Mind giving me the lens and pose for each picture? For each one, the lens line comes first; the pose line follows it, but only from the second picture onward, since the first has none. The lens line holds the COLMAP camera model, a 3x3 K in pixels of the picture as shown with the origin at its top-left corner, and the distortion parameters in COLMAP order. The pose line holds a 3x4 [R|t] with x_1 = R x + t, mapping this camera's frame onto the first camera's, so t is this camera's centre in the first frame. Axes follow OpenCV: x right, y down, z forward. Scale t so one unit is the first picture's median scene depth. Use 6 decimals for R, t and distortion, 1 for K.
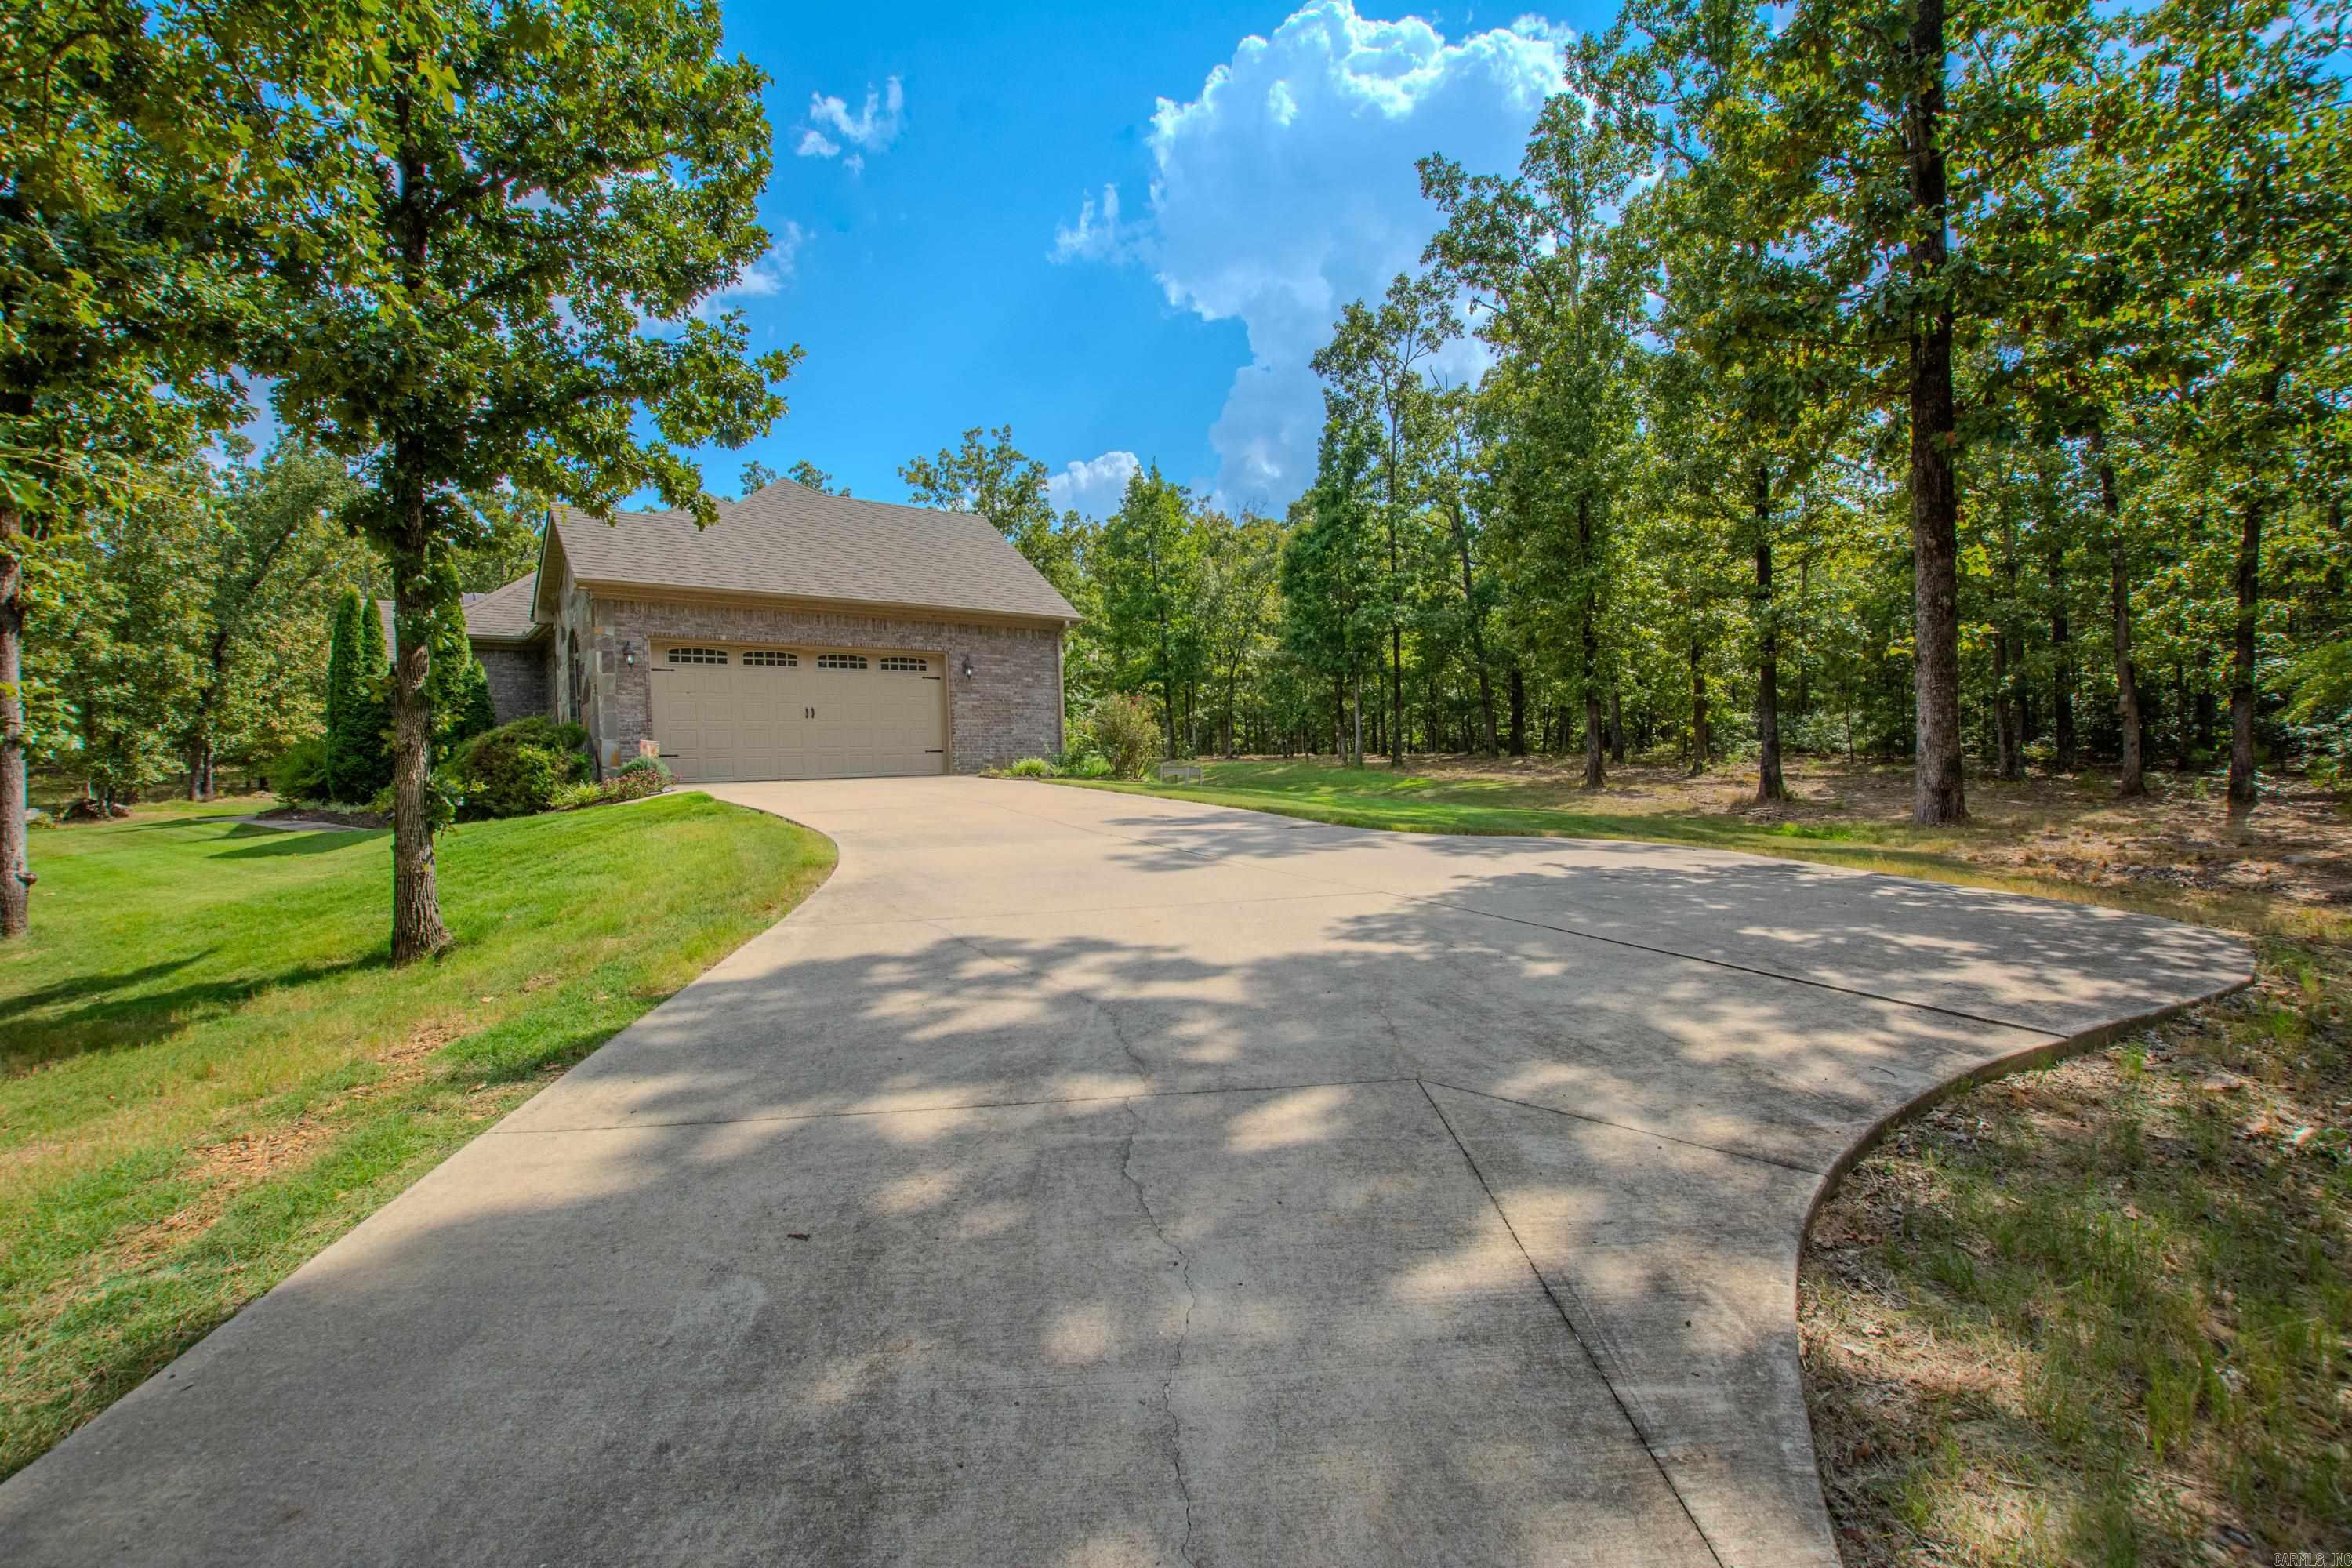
lens RADIAL K [[1068.1, 0, 1185.1], [0, 1068.1, 764.6], [0, 0, 1]] dist [-0.010329, 0.000427]
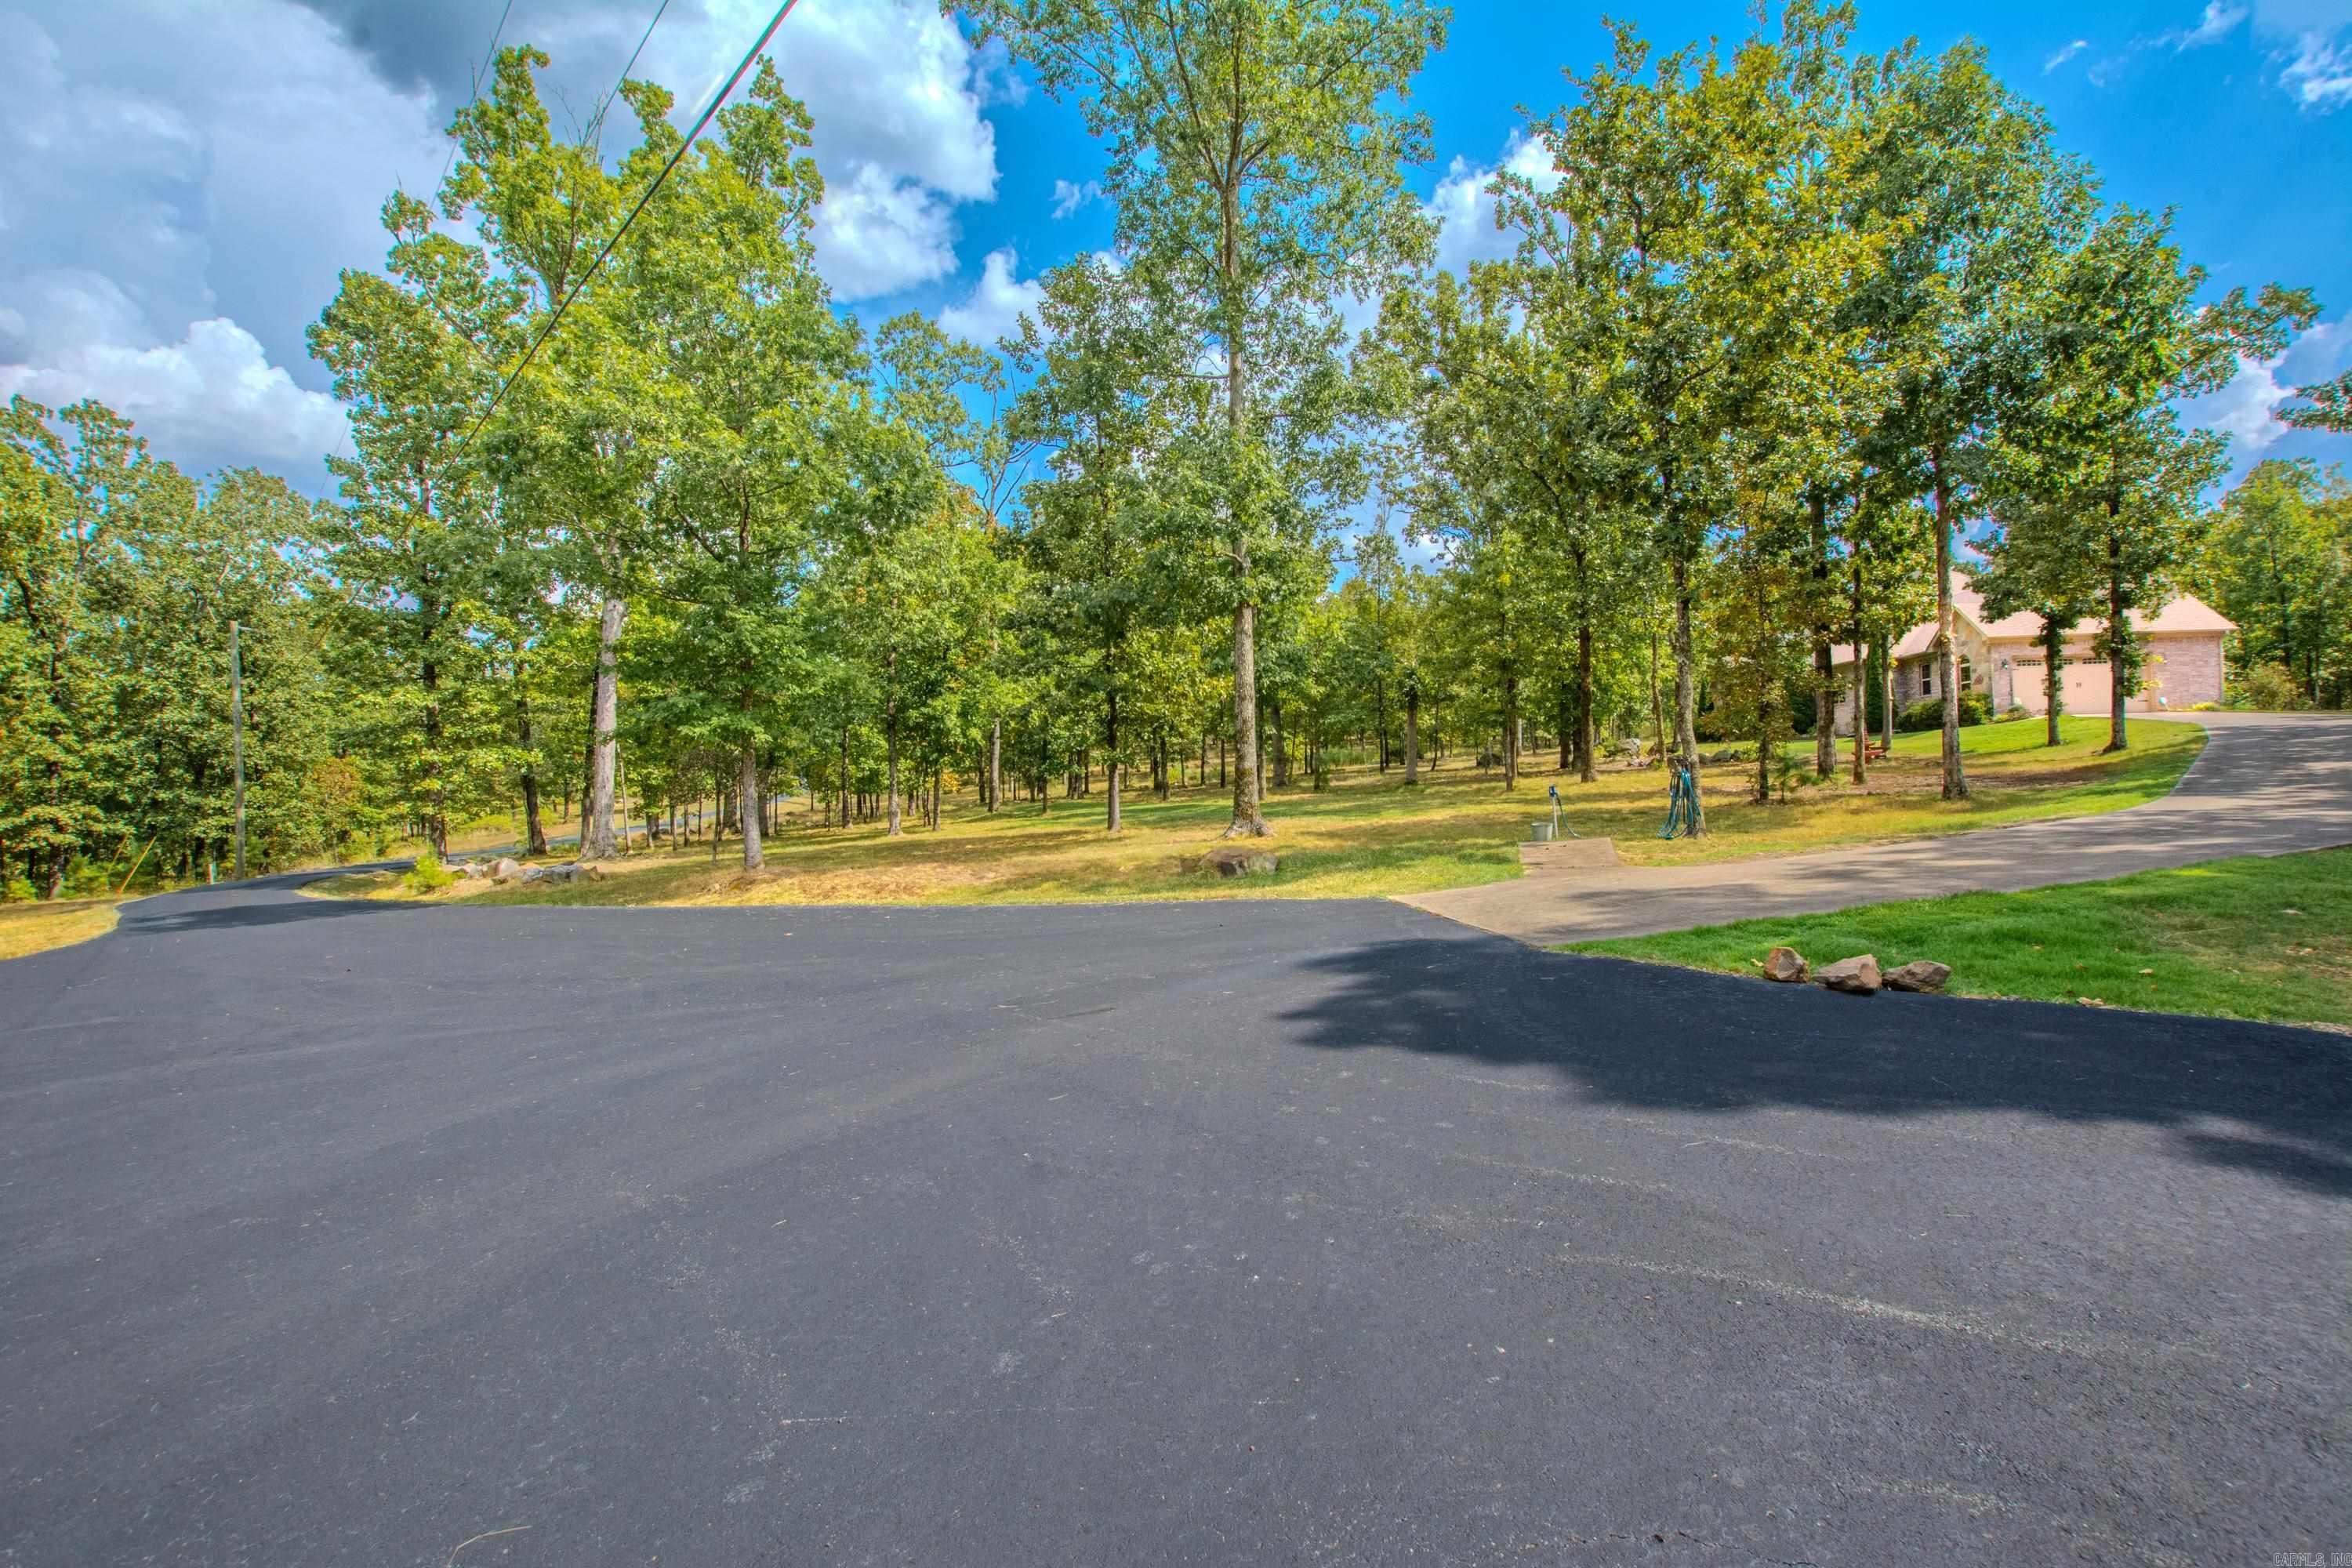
lens RADIAL K [[1068.1, 0, 1185.1], [0, 1068.1, 764.6], [0, 0, 1]] dist [-0.010329, 0.000427]
pose [[0.691019, 0.006861, -0.722804, -0.023548], [0.004442, 0.999896, 0.013738, 0.053858], [0.722823, -0.012704, 0.690916, -1.290785]]
